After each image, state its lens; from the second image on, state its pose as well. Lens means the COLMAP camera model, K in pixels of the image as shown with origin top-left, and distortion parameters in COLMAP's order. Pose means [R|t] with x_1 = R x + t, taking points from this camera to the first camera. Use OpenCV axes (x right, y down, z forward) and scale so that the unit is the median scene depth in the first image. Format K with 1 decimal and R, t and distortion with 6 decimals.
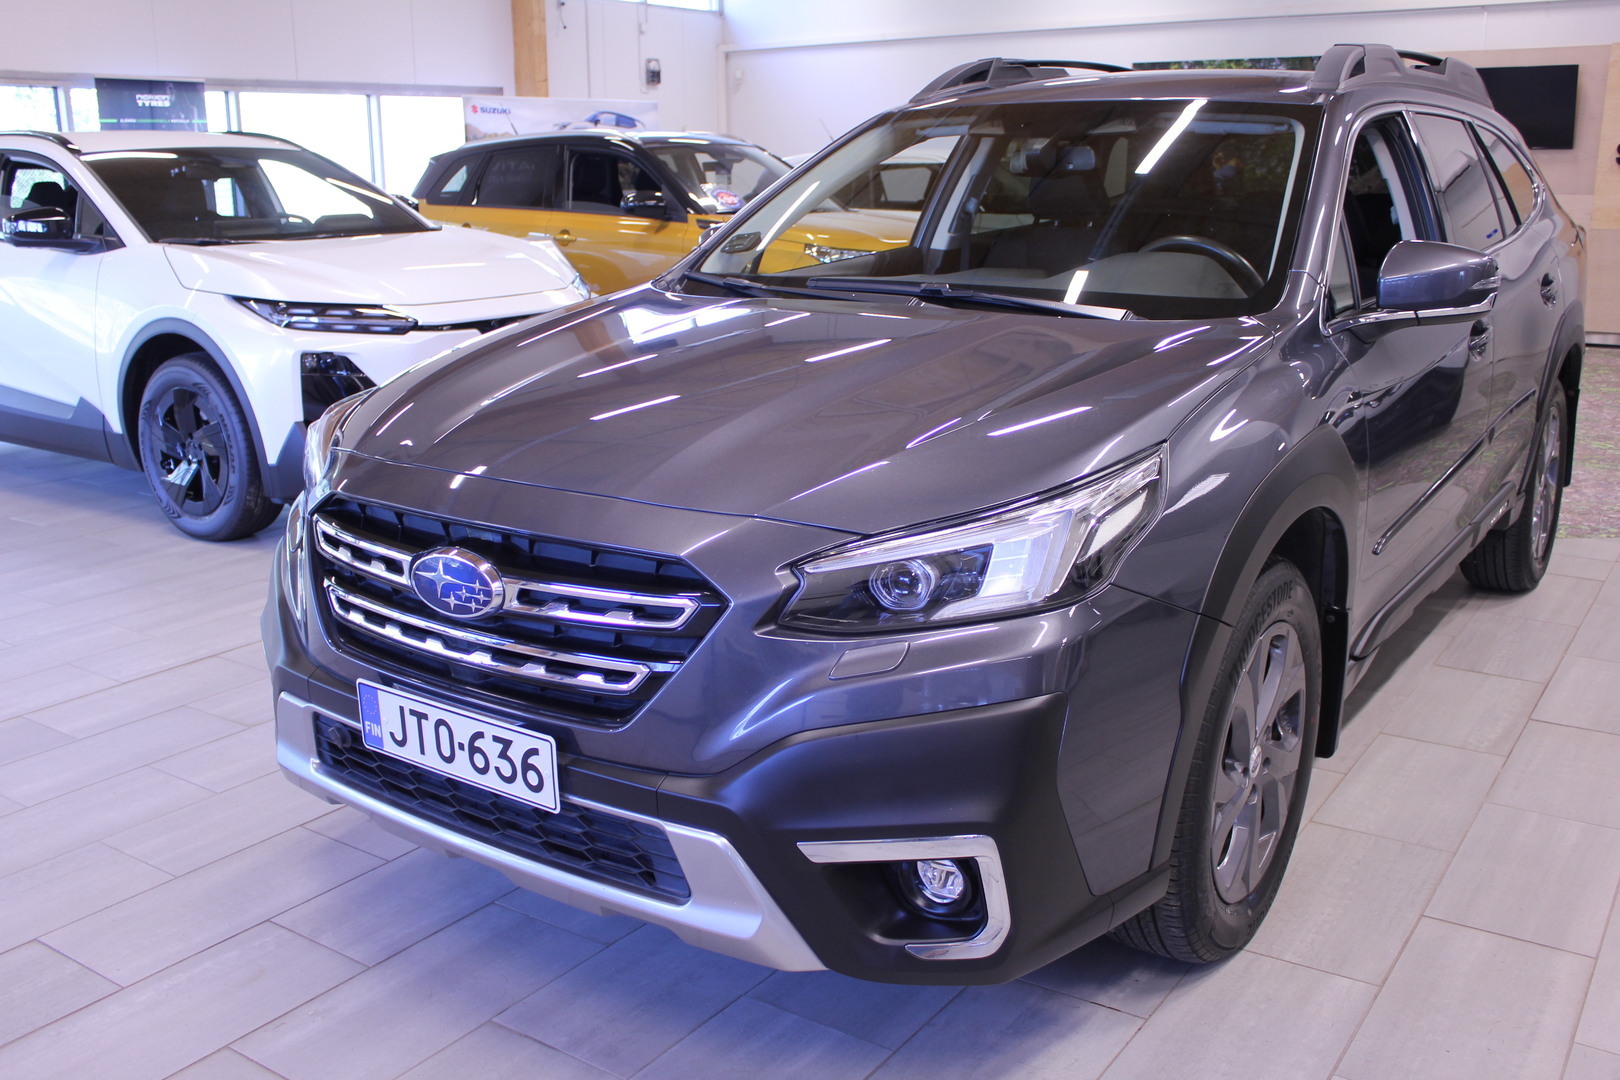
lens RADIAL K [[1453.1, 0, 766.8], [0, 1453.1, 538.5], [0, 0, 1]] dist [-0.117876, -0.011302]
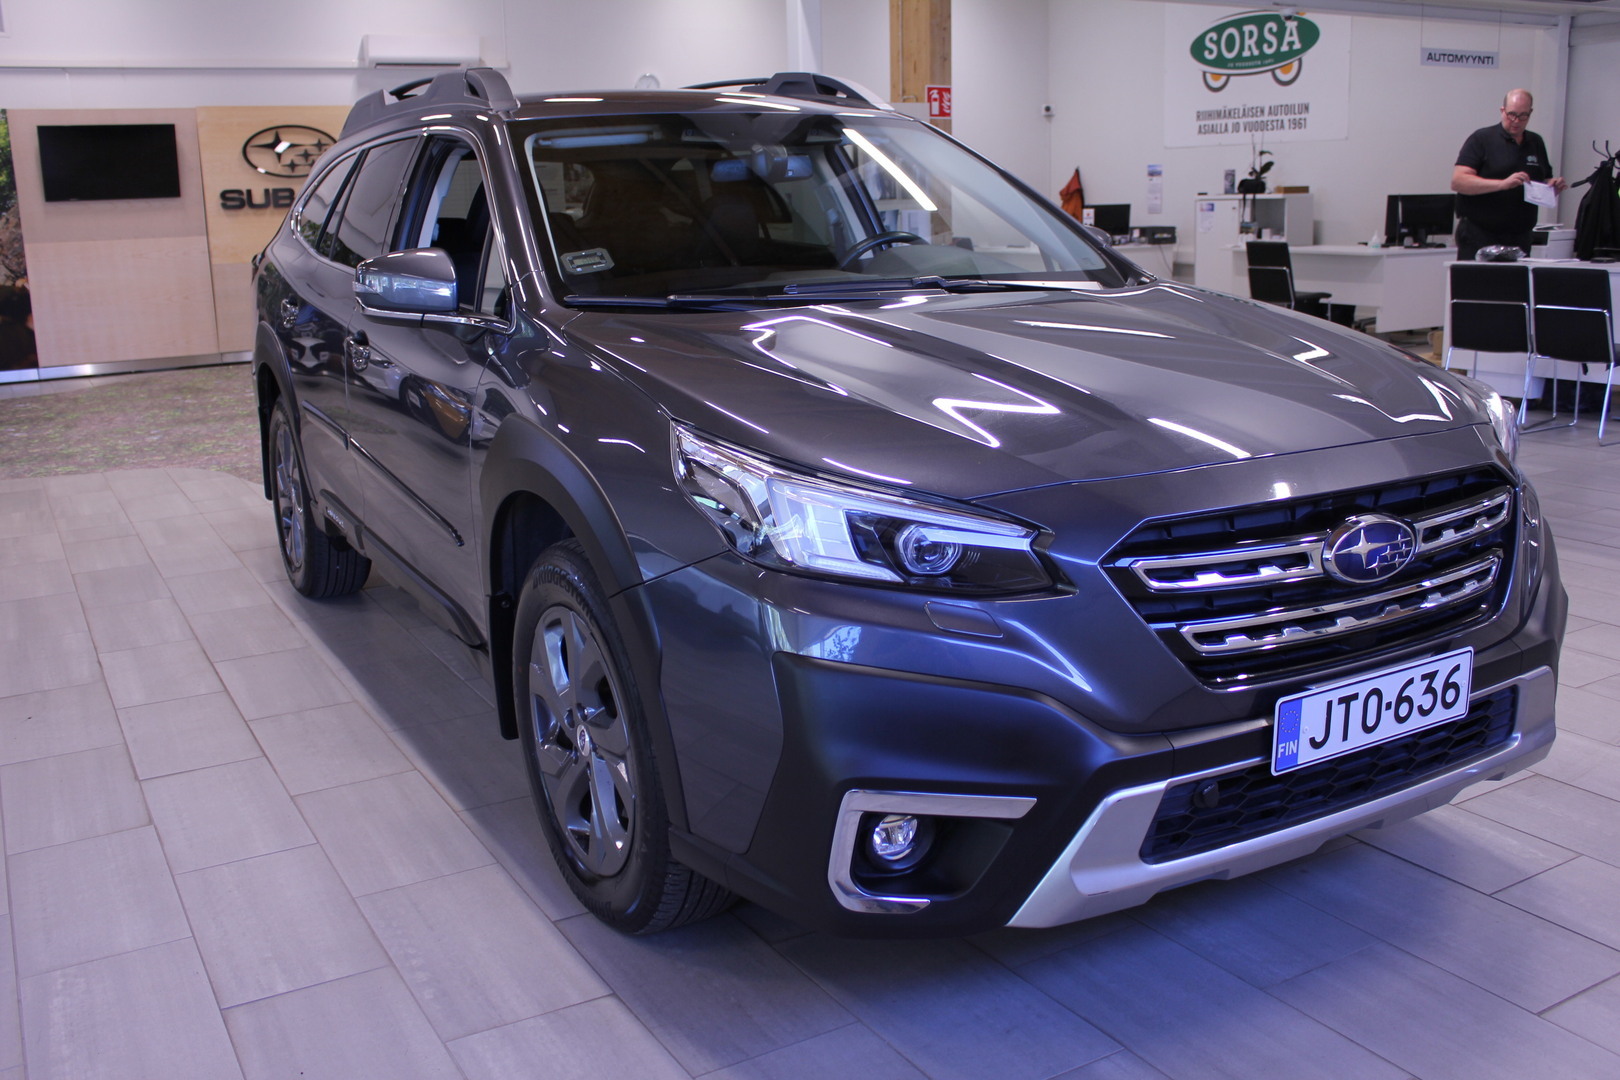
lens RADIAL K [[1458.5, 0, 810.0], [0, 1458.5, 540.0], [0, 0, 1]] dist [-0.140478, 0.135640]
pose [[0.406048, -0.194595, 0.892893, -1.232483], [0.245455, 0.964385, 0.098554, -0.164938], [-0.880271, 0.179148, 0.439351, 0.880925]]
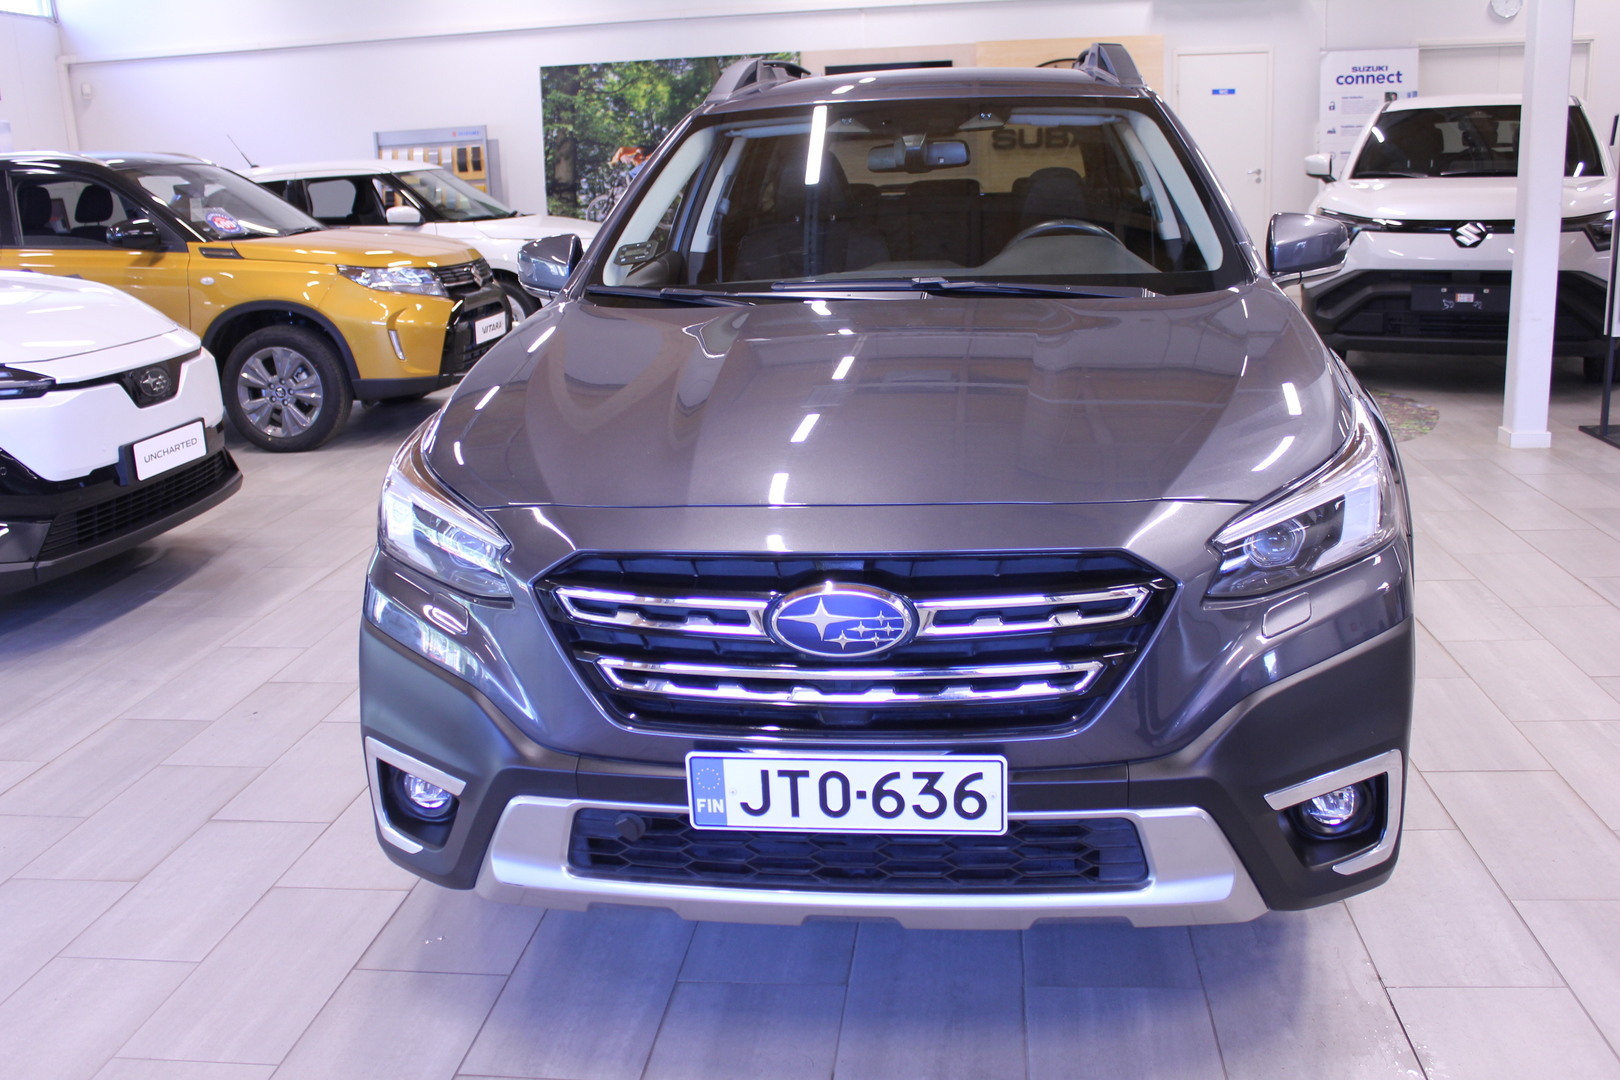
lens RADIAL K [[1458.5, 0, 810.0], [0, 1458.5, 540.0], [0, 0, 1]] dist [-0.140478, 0.135640]
pose [[0.876805, -0.144740, 0.458546, -0.632854], [0.146830, 0.988666, 0.031314, -0.050149], [-0.457881, 0.039872, 0.888119, 0.179631]]
